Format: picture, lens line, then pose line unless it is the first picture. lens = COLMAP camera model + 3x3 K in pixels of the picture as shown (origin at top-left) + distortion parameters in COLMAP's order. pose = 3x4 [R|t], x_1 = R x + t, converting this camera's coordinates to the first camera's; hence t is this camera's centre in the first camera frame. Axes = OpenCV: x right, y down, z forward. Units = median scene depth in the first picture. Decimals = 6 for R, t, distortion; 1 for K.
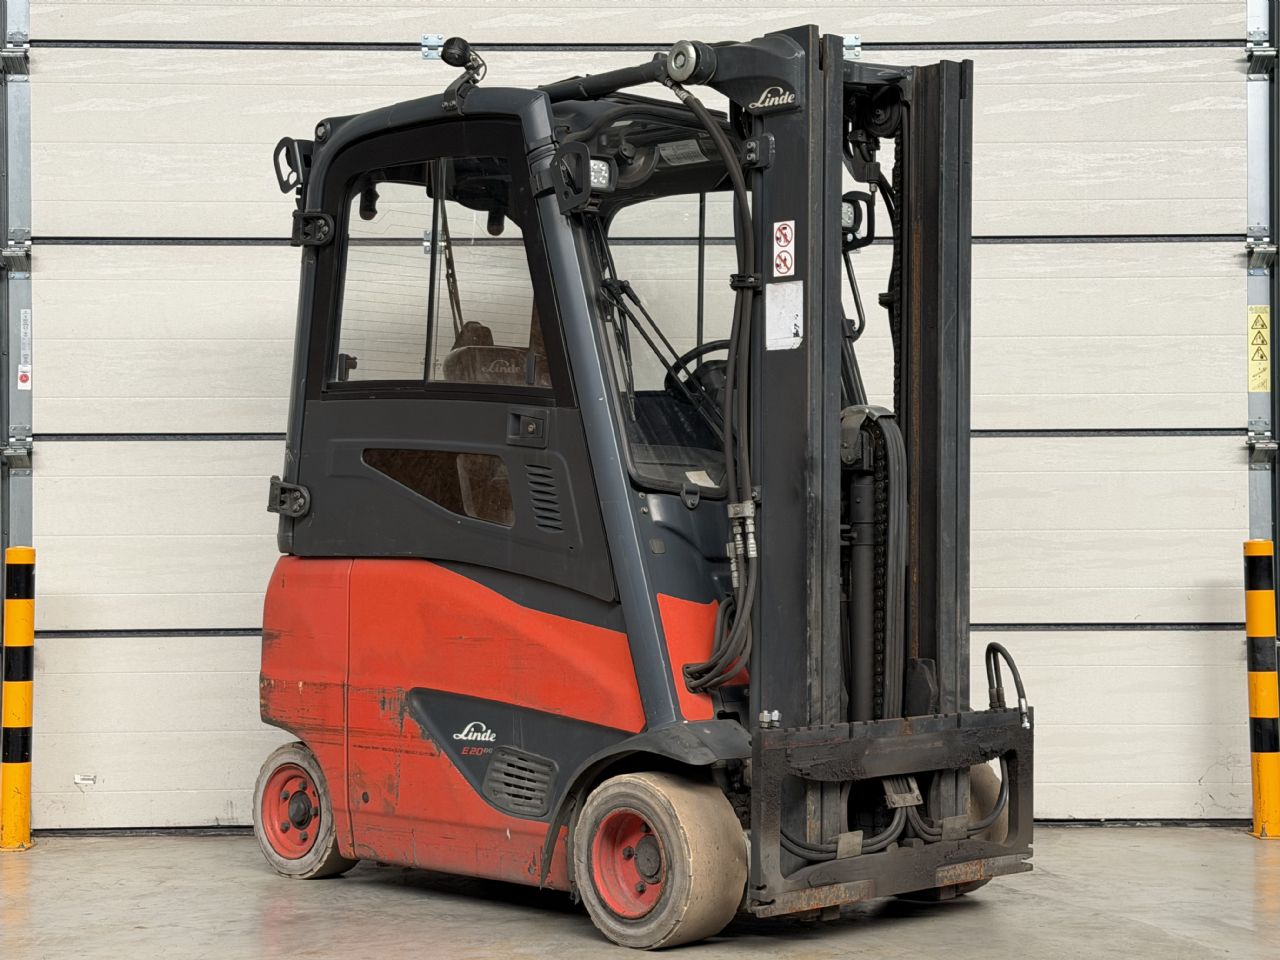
lens RADIAL K [[2231.9, 0, 638.3], [0, 2231.9, 473.5], [0, 0, 1]] dist [0.170831, -0.239033]
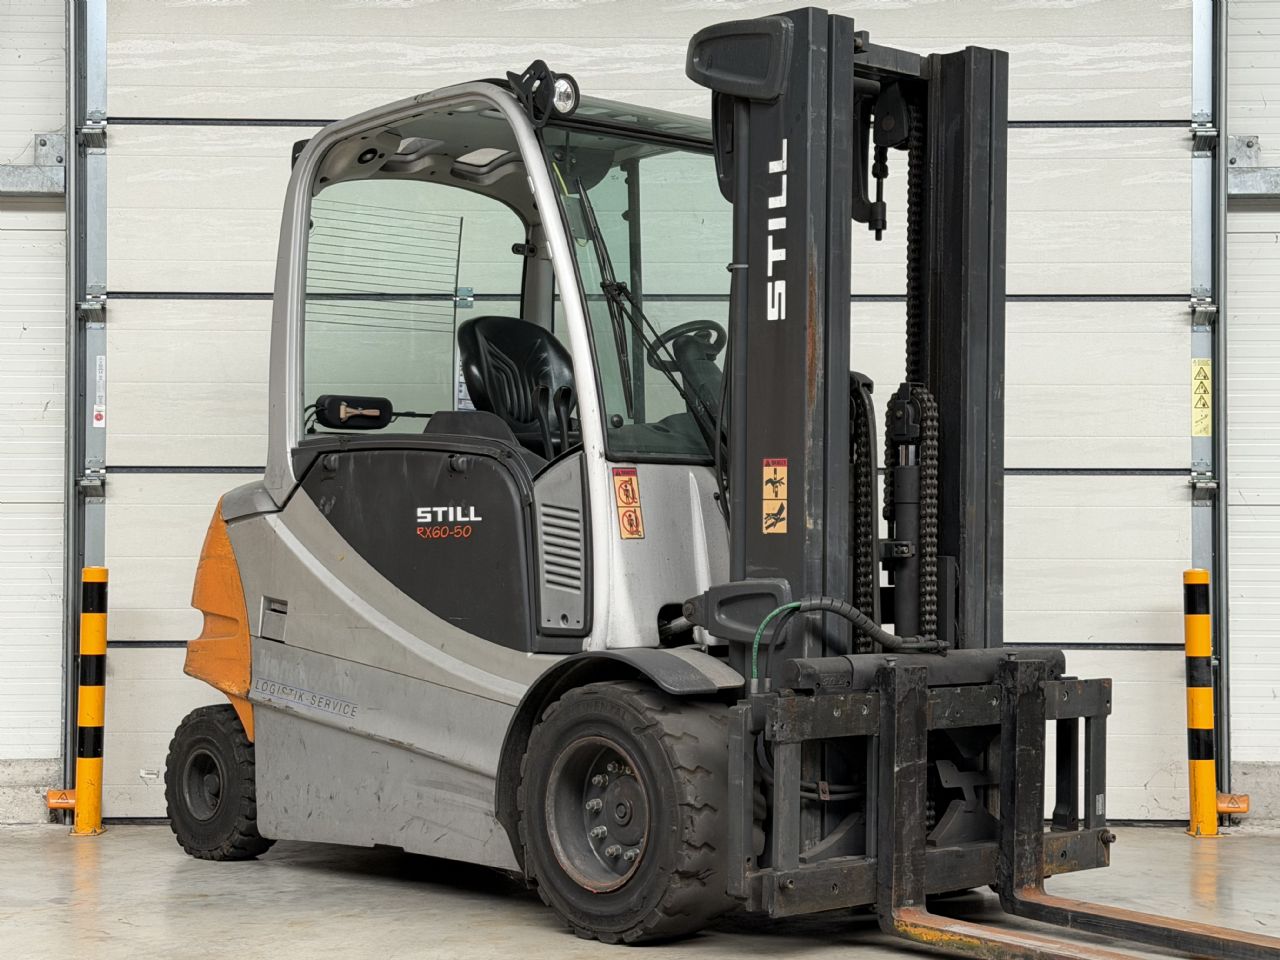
lens RADIAL K [[2261.2, 0, 637.9], [0, 2261.2, 477.1], [0, 0, 1]] dist [0.157497, -0.128502]
pose [[0.999723, 0.007154, -0.022422, 0.022665], [-0.007352, 0.999935, -0.008760, -0.004140], [0.022358, 0.008923, 0.999710, -0.131142]]
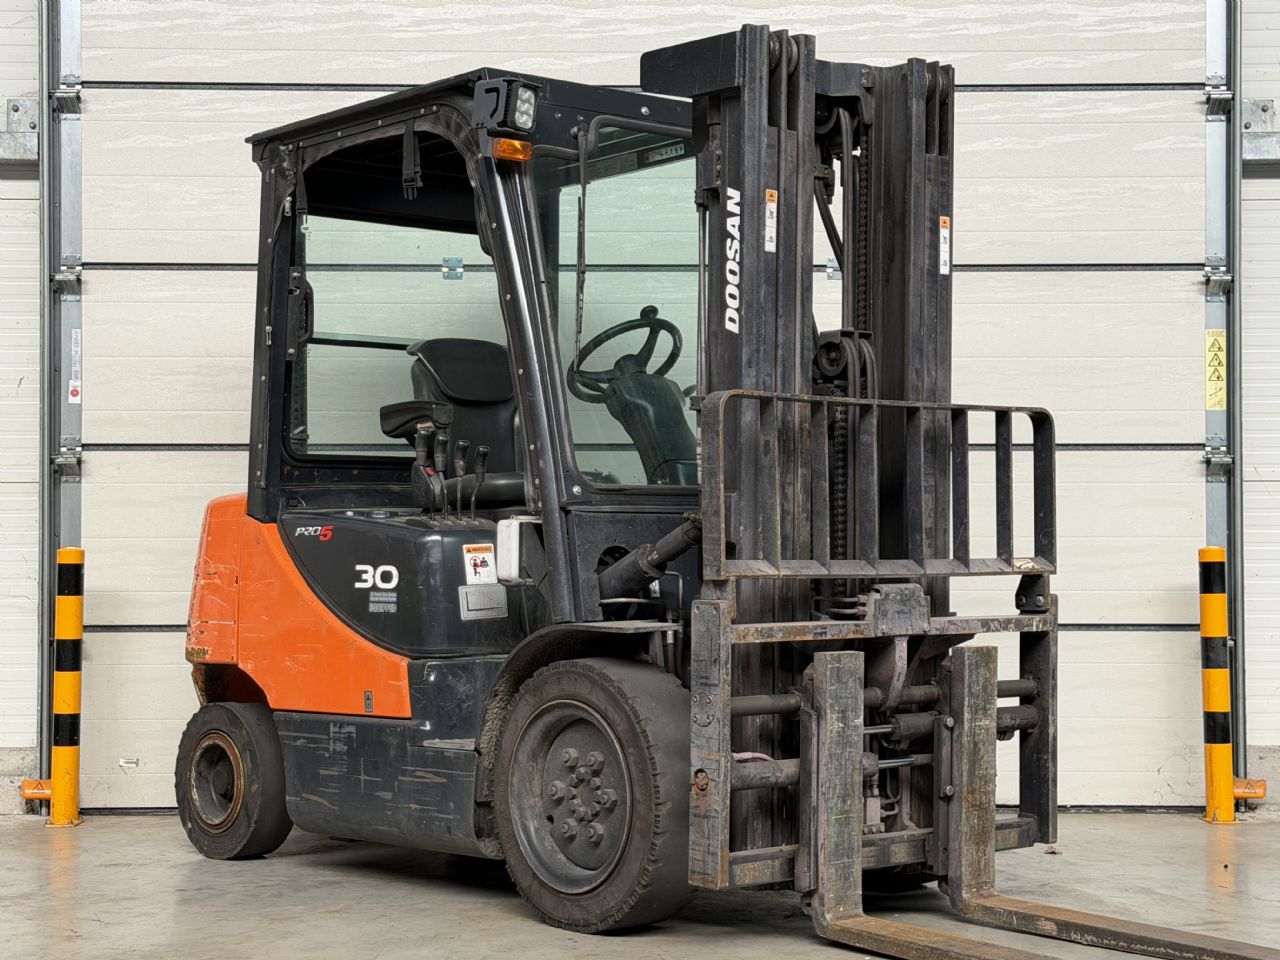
lens RADIAL K [[2218.9, 0, 645.4], [0, 2218.9, 477.7], [0, 0, 1]] dist [0.153063, -0.125606]
pose [[0.999885, 0.004498, -0.014501, 0.018375], [-0.004561, 0.999980, -0.004330, 0.002120], [0.014482, 0.004396, 0.999885, -0.073339]]
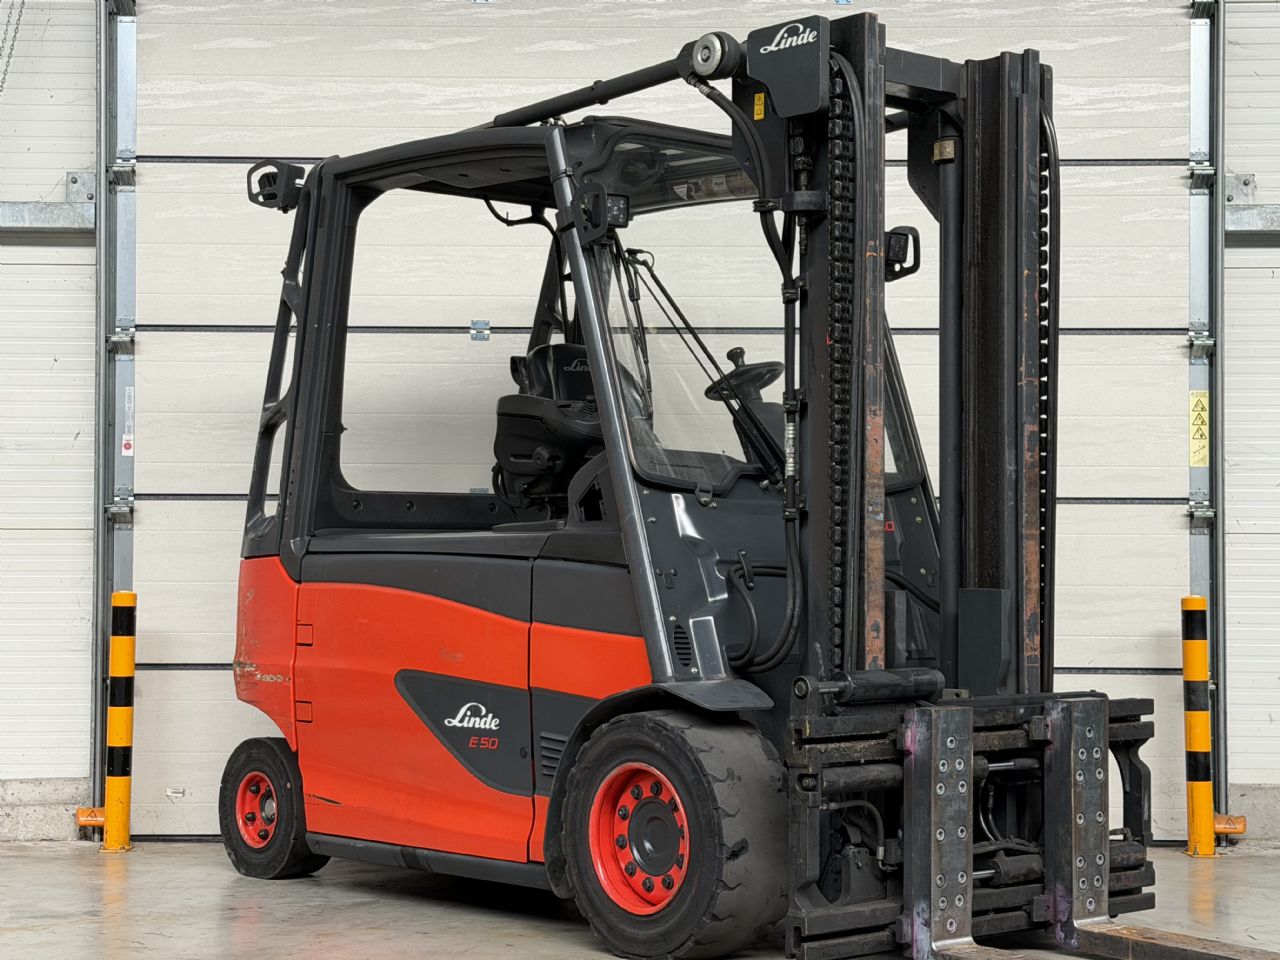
lens RADIAL K [[2415.0, 0, 633.5], [0, 2415.0, 465.9], [0, 0, 1]] dist [0.176438, -0.261752]
pose [[0.999438, 0.008629, -0.032380, 0.028981], [-0.009097, 0.999856, -0.014323, -0.016225], [0.032252, 0.014610, 0.999373, -0.241645]]
